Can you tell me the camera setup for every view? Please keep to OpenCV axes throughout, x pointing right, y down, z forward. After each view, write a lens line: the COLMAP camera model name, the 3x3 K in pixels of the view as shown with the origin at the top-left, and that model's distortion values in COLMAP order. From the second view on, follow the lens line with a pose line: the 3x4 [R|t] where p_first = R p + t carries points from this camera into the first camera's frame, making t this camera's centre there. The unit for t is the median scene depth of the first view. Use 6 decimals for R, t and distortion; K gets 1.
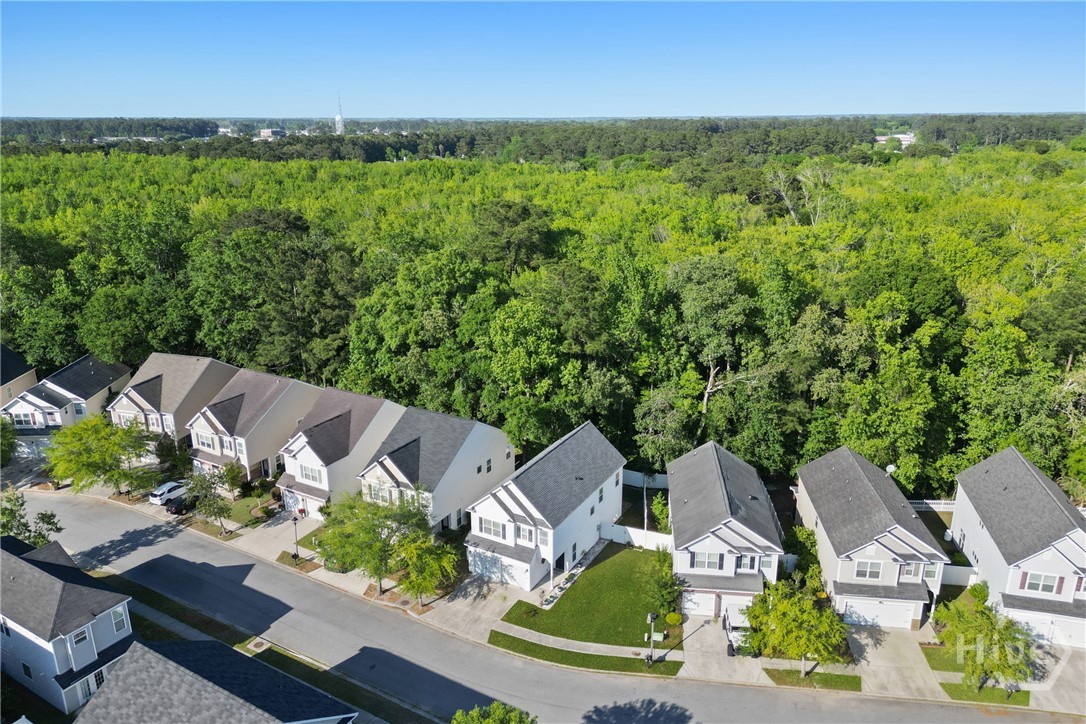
lens RADIAL K [[775.4, 0, 544.3], [0, 775.4, 357.7], [0, 0, 1]] dist [0.031283, -0.000156]
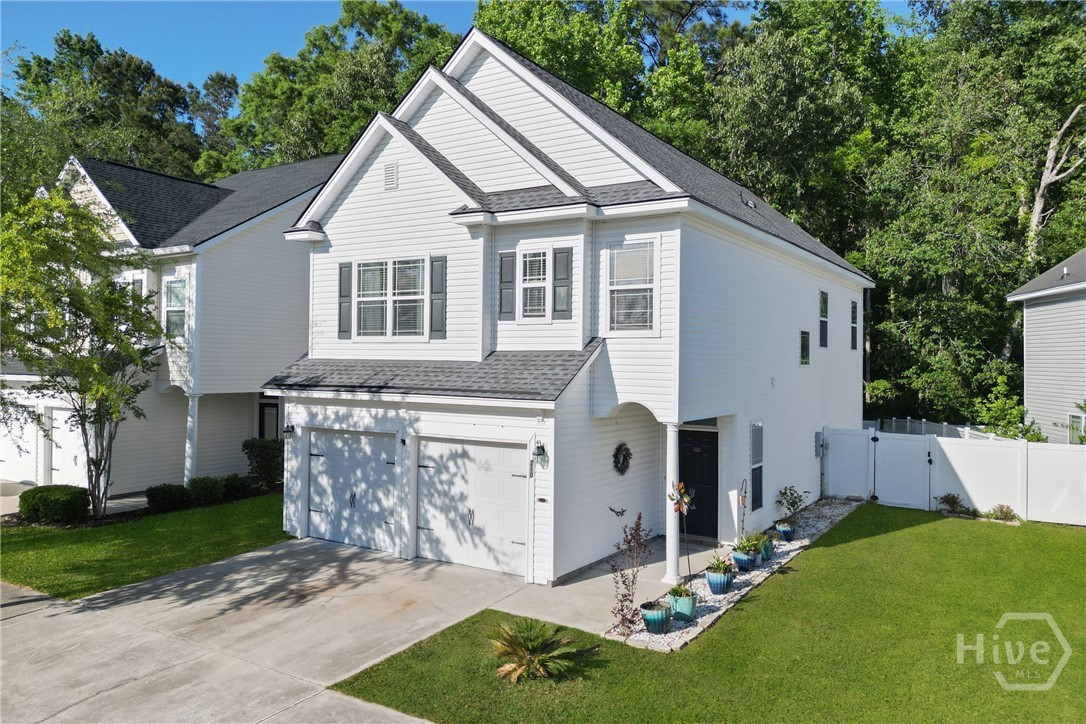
lens RADIAL K [[775.4, 0, 539.3], [0, 775.4, 367.7], [0, 0, 1]] dist [0.031283, -0.000156]
pose [[0.997995, 0.011459, -0.062248, -0.011006], [-0.029911, 0.952116, -0.304269, 0.304541], [0.055780, 0.305521, 0.950550, 0.802303]]
